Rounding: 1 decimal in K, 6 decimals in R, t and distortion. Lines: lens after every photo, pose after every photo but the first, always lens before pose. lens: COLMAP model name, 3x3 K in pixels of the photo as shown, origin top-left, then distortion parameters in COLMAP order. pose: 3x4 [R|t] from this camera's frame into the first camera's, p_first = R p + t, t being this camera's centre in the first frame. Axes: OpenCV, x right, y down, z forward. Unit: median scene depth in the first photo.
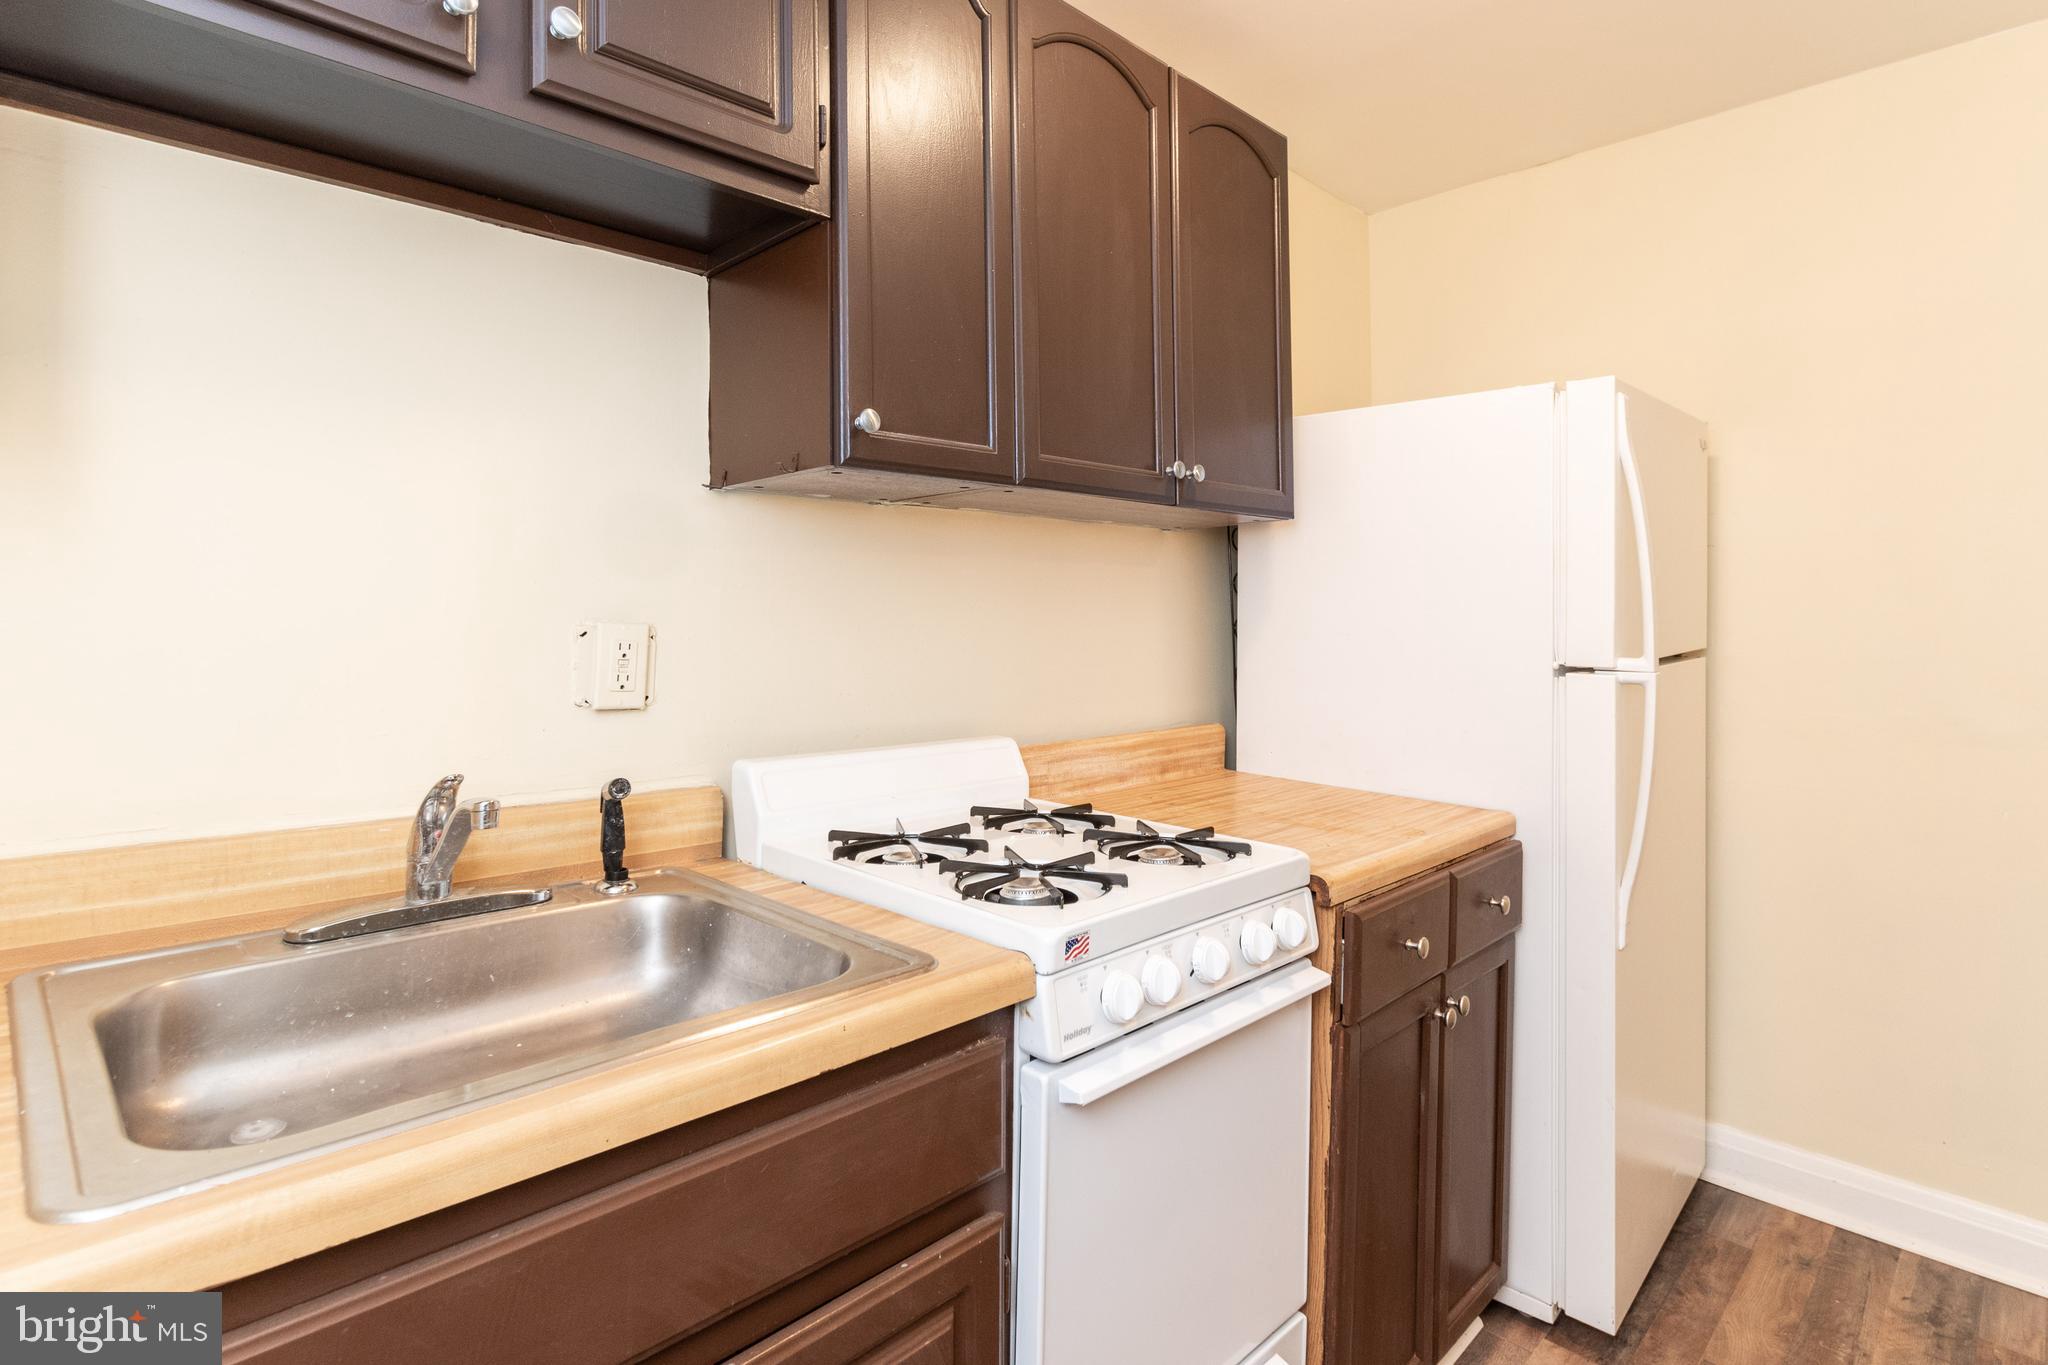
lens RADIAL K [[1017.2, 0, 1059.7], [0, 1017.2, 611.8], [0, 0, 1]] dist [-0.001606, 0.000200]
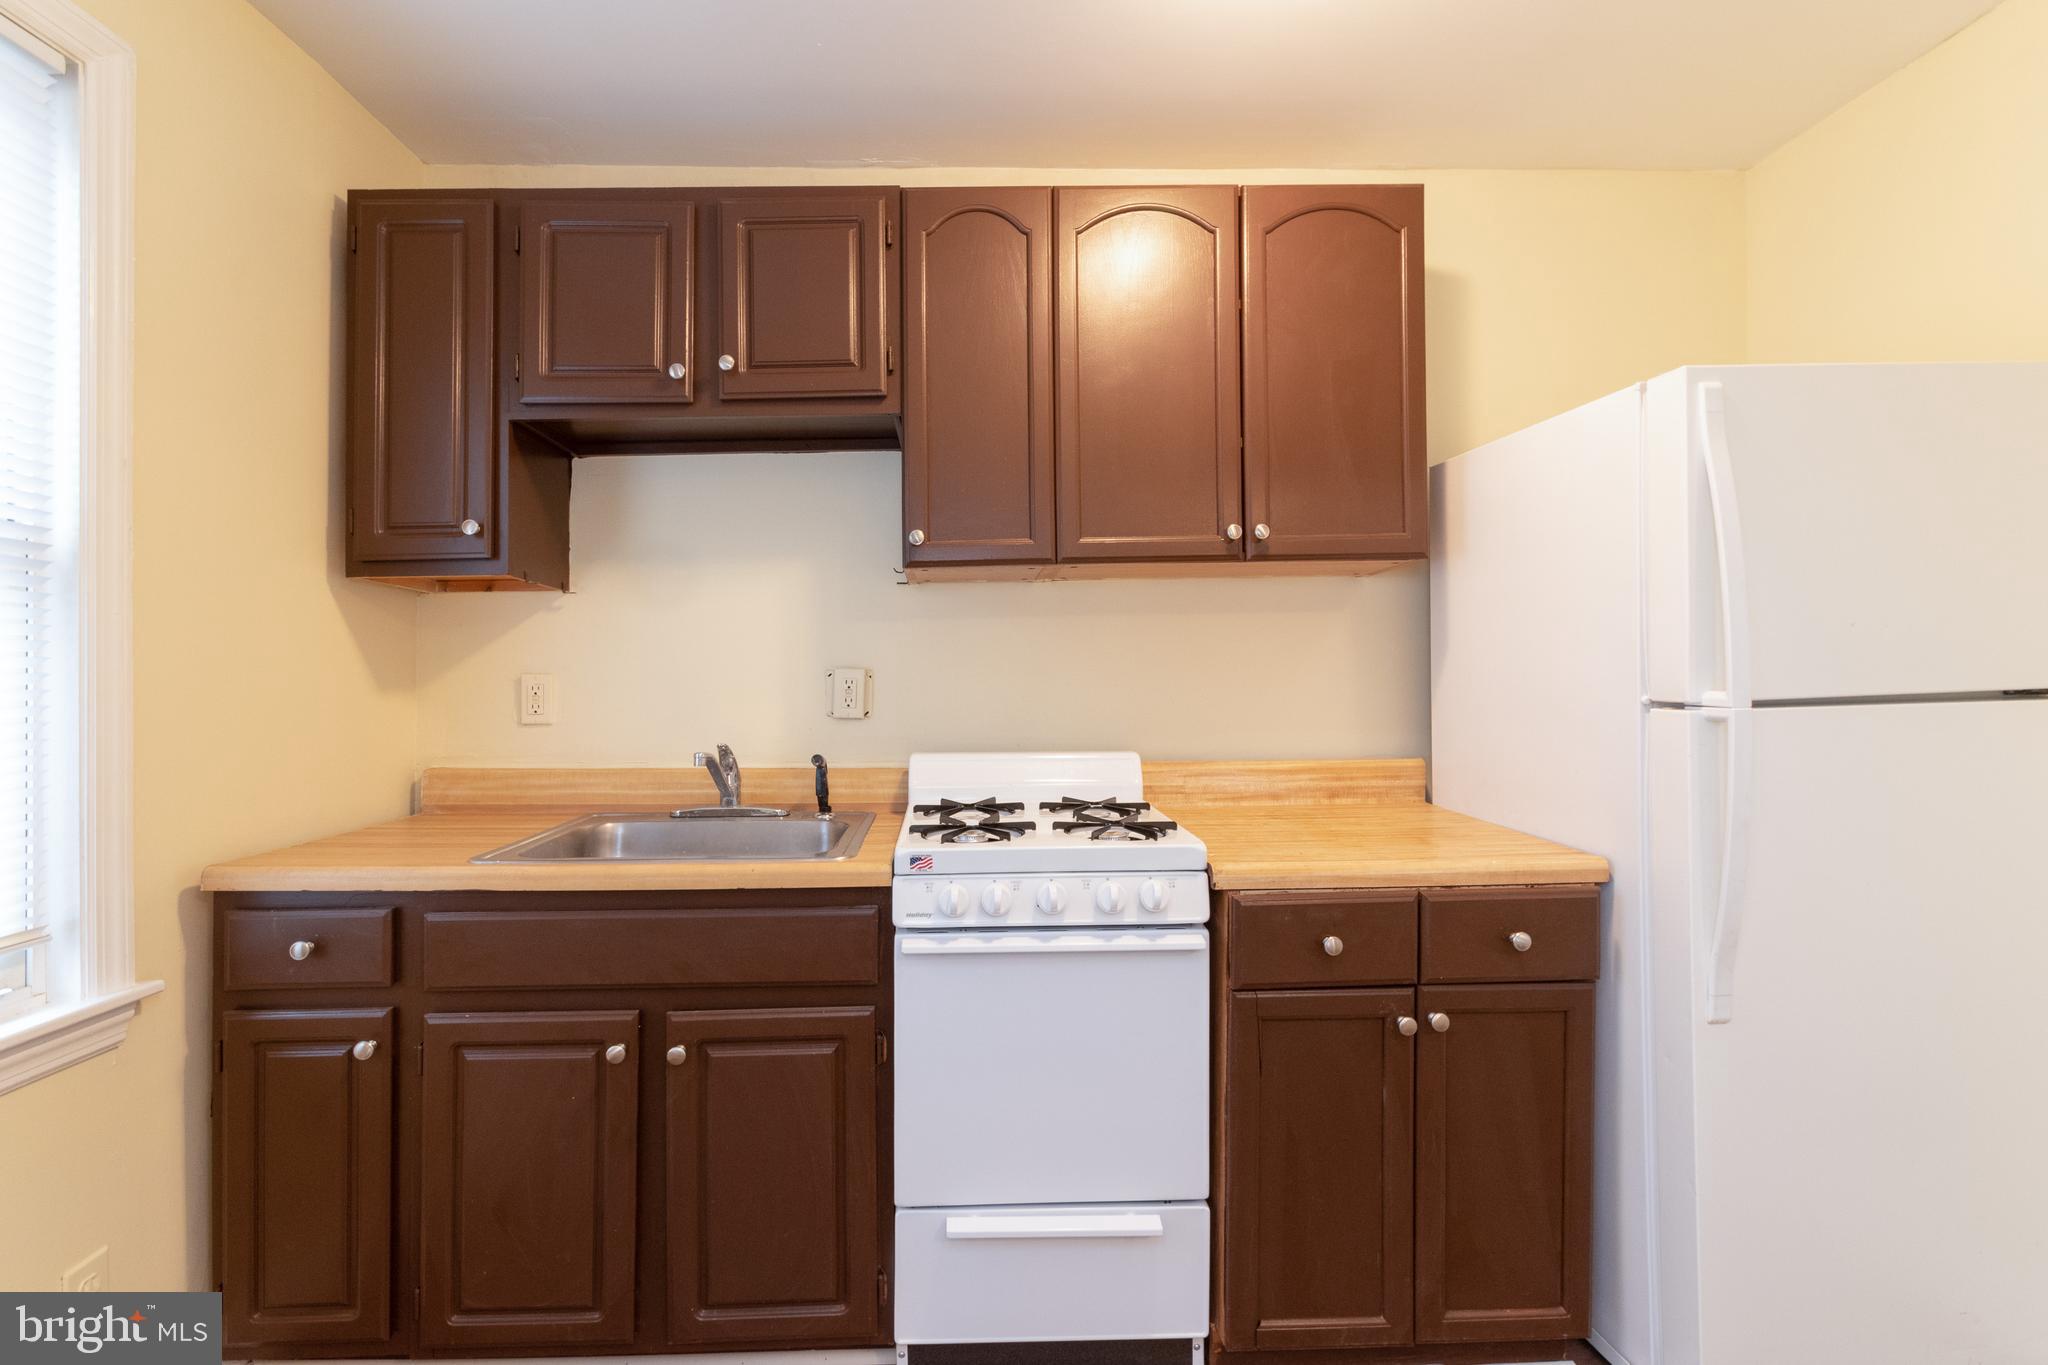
lens RADIAL K [[951.7, 0, 981.5], [0, 951.7, 685.4], [0, 0, 1]] dist [0.000703, -0.000422]
pose [[0.729256, -0.005118, -0.684222, 0.644451], [0.020924, 0.999671, 0.014824, 0.016012], [0.683921, -0.025127, 0.729123, -0.014773]]
